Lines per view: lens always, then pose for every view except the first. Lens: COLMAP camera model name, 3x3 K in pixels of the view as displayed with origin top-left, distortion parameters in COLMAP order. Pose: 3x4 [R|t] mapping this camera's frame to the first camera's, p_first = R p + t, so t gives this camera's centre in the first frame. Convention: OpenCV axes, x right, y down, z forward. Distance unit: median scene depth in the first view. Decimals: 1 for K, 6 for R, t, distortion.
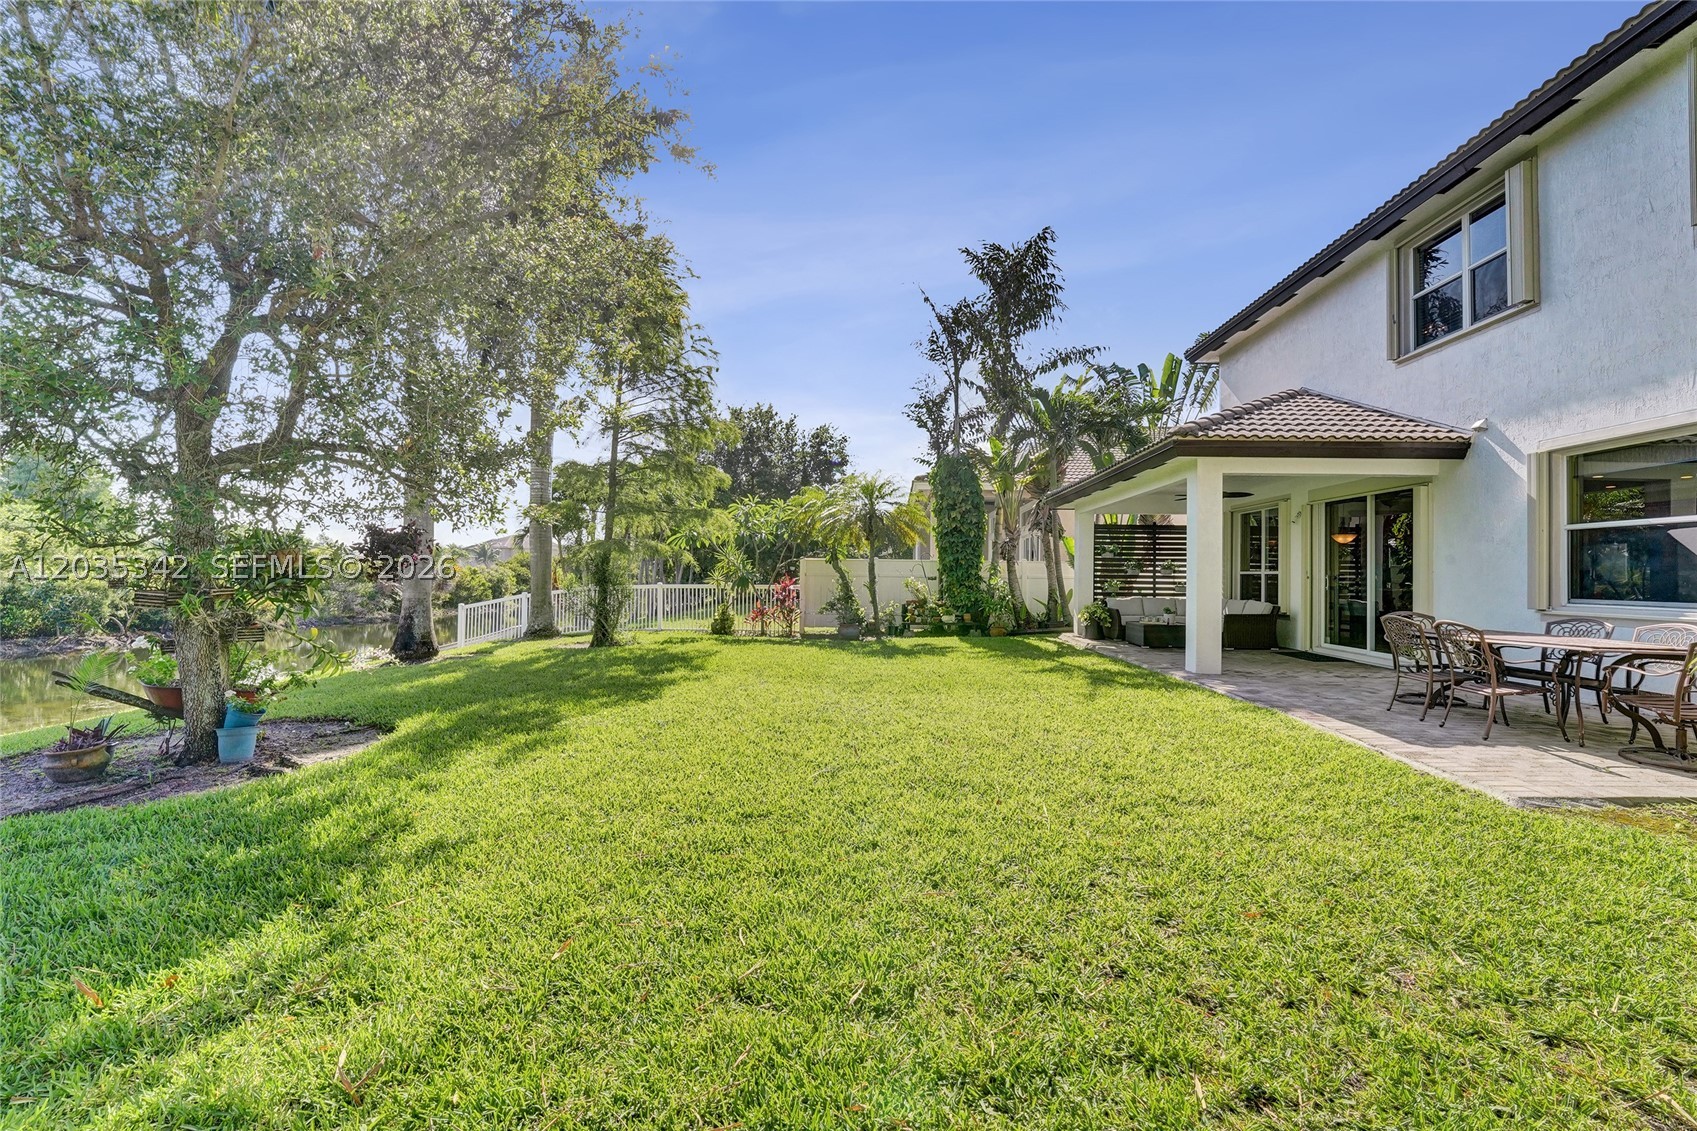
lens RADIAL K [[696.9, 0, 848.0], [0, 696.9, 562.2], [0, 0, 1]] dist [-0.031556, 0.004443]
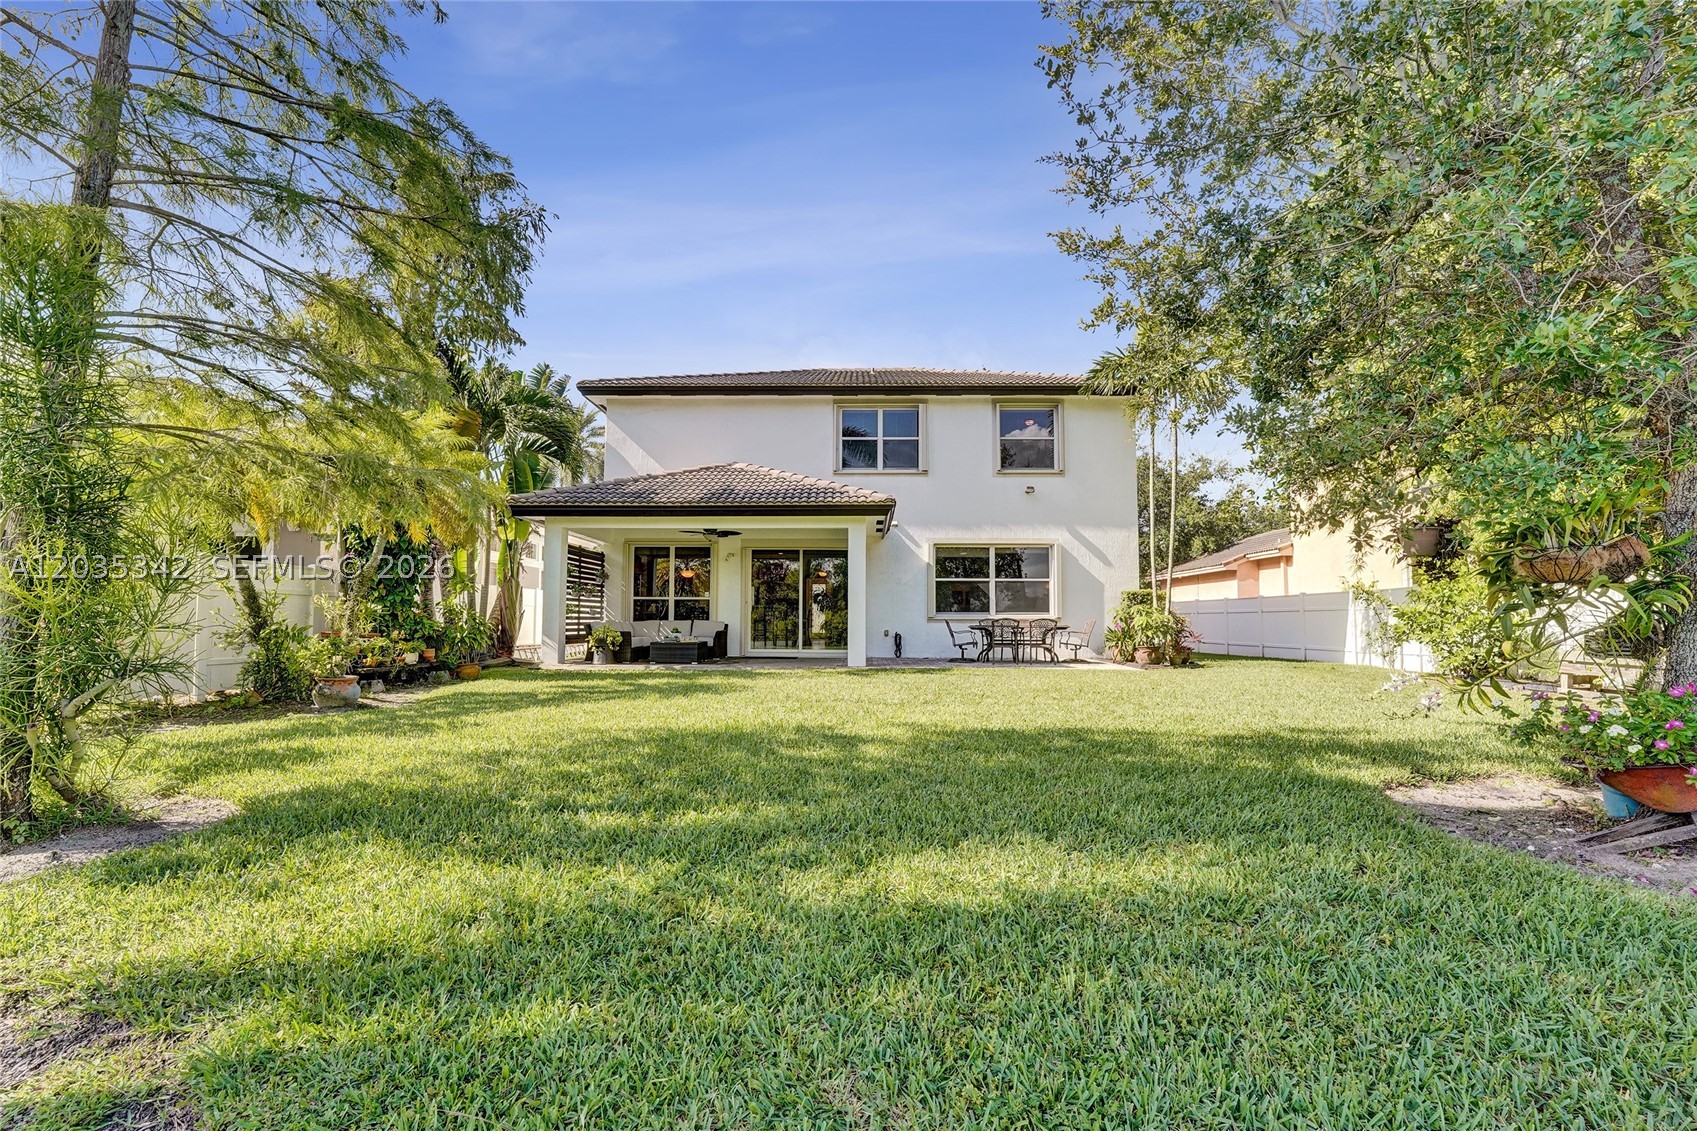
lens RADIAL K [[696.9, 0, 833.4], [0, 696.9, 587.9], [0, 0, 1]] dist [-0.031556, 0.004443]
pose [[-0.035450, 0.036125, 0.998718, -0.682242], [-0.024747, 0.999008, -0.037013, 0.038690], [-0.999065, -0.026027, -0.034521, 0.822191]]
